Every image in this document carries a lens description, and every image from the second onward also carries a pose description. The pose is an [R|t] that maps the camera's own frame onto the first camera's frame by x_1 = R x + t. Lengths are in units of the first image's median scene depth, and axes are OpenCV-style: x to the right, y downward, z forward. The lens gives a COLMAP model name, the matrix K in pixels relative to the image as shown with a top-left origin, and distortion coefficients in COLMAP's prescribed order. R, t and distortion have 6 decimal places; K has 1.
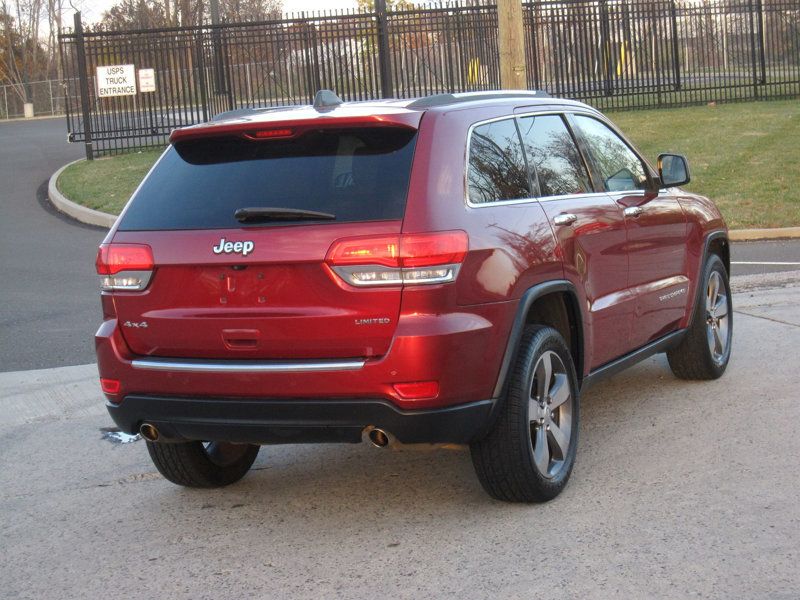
lens RADIAL K [[1593.3, 0, 398.8], [0, 1593.3, 299.8], [0, 0, 1]] dist [-0.118616, 0.000000]
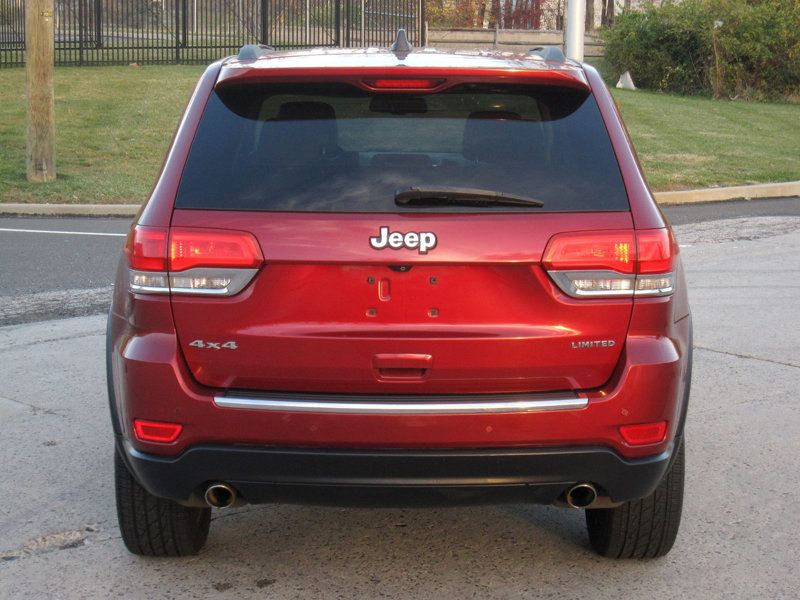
lens RADIAL K [[1593.3, 0, 400.6], [0, 1593.3, 300.4], [0, 0, 1]] dist [-0.118616, 0.000000]
pose [[0.895671, 0.006948, 0.444664, -0.409109], [-0.017912, 0.999630, 0.020460, -0.019888], [-0.444357, -0.026291, 0.895464, 0.344589]]
